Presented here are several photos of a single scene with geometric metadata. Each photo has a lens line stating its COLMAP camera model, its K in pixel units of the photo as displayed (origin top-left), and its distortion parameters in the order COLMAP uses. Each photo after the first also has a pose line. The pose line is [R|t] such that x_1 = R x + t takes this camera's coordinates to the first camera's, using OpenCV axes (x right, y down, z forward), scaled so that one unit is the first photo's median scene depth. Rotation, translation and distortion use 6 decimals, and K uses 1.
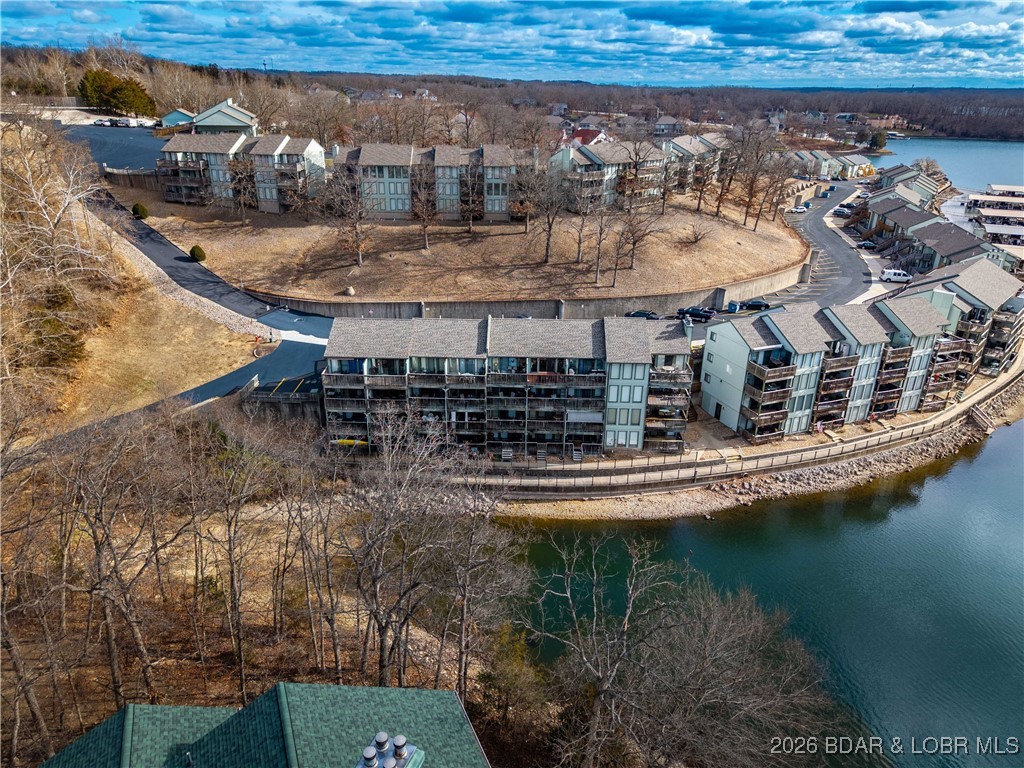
lens RADIAL K [[688.1, 0, 515.9], [0, 688.1, 384.6], [0, 0, 1]] dist [0.015460, -0.013922]
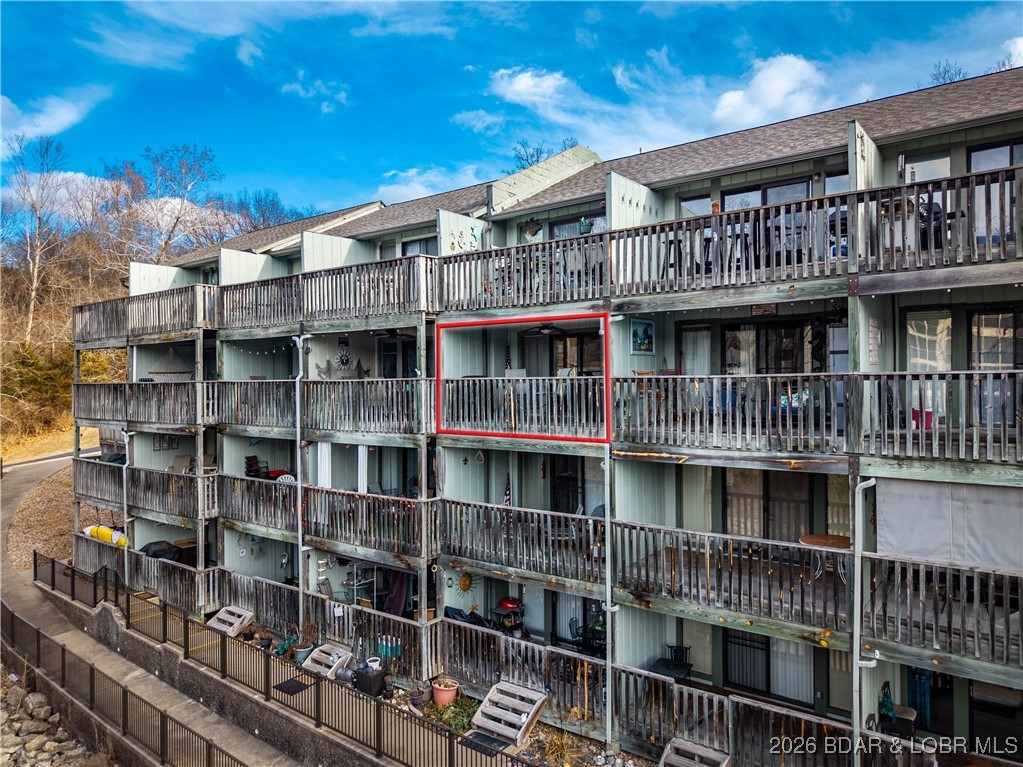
lens RADIAL K [[687.4, 0, 512.0], [0, 687.4, 385.2], [0, 0, 1]] dist [0.015460, -0.013922]
pose [[0.808185, -0.017613, -0.588665, 0.098122], [-0.221753, 0.916886, -0.331881, 0.084303], [0.545585, 0.398760, 0.737108, 0.844085]]
